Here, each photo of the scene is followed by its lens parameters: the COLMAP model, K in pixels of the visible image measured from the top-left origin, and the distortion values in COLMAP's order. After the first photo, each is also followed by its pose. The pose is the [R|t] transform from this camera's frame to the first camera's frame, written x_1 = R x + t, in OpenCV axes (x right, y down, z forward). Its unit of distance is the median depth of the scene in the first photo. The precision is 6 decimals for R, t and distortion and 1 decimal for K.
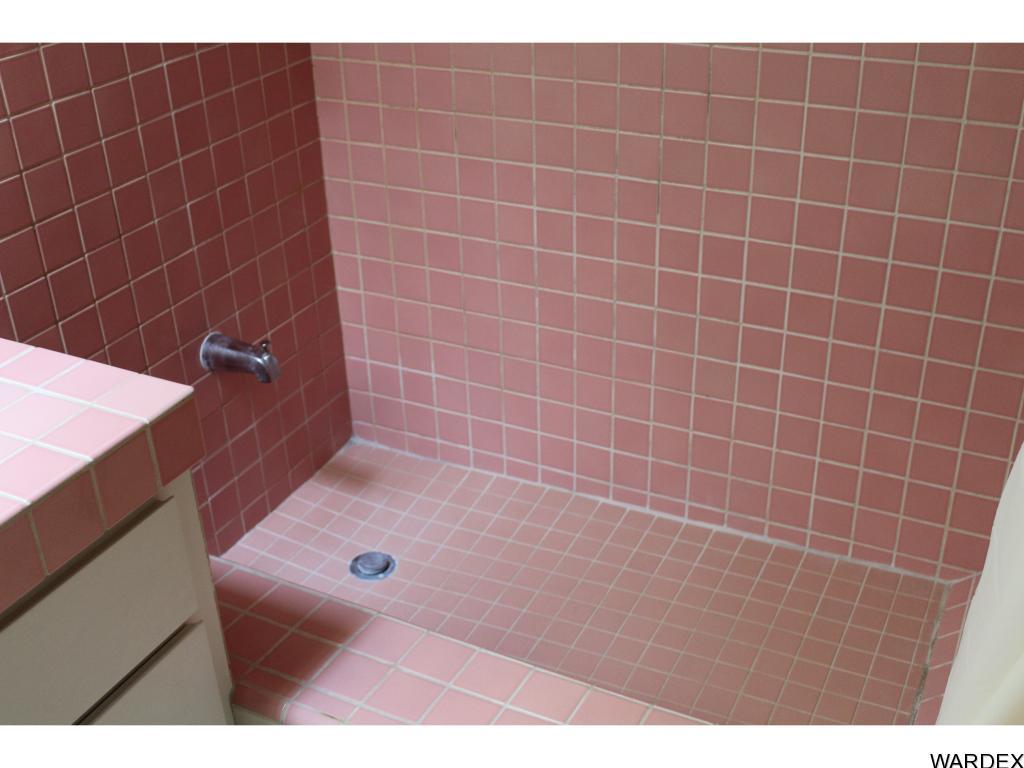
lens RADIAL K [[1168.7, 0, 508.7], [0, 1168.7, 384.6], [0, 0, 1]] dist [-0.057609, 0.000000]
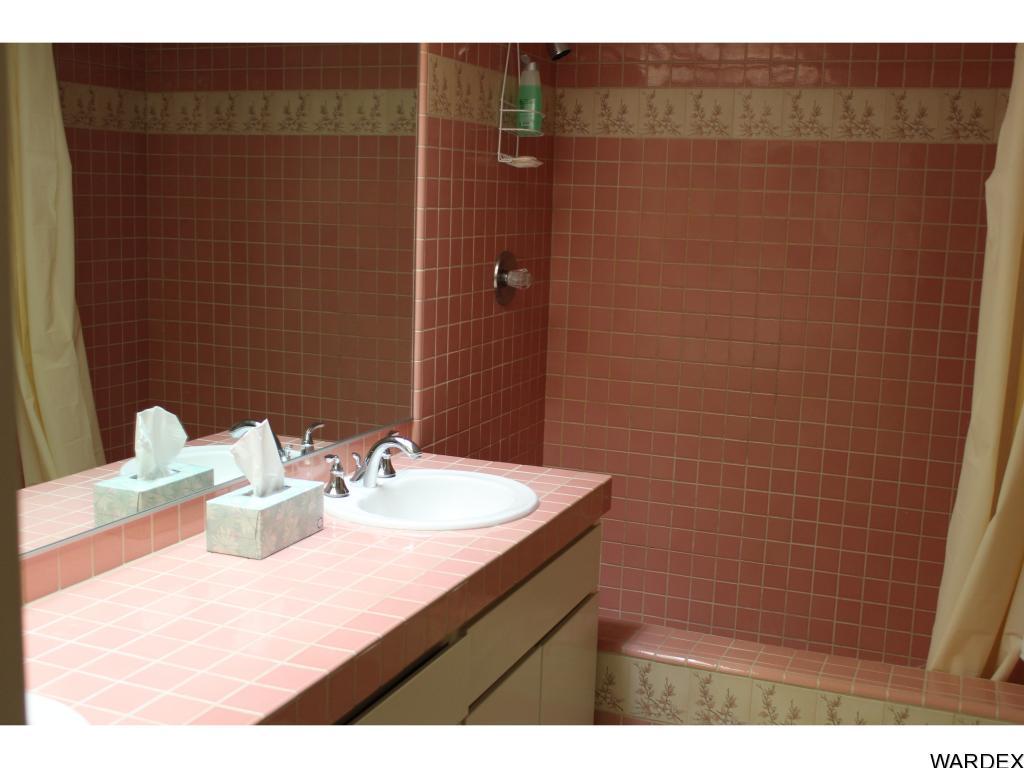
lens RADIAL K [[1168.7, 0, 514.4], [0, 1168.7, 384.1], [0, 0, 1]] dist [-0.057609, 0.000000]
pose [[0.994248, 0.049997, 0.094716, -0.414658], [-0.014644, 0.939508, -0.342213, 0.376153], [-0.106096, 0.338858, 0.934836, -0.727924]]
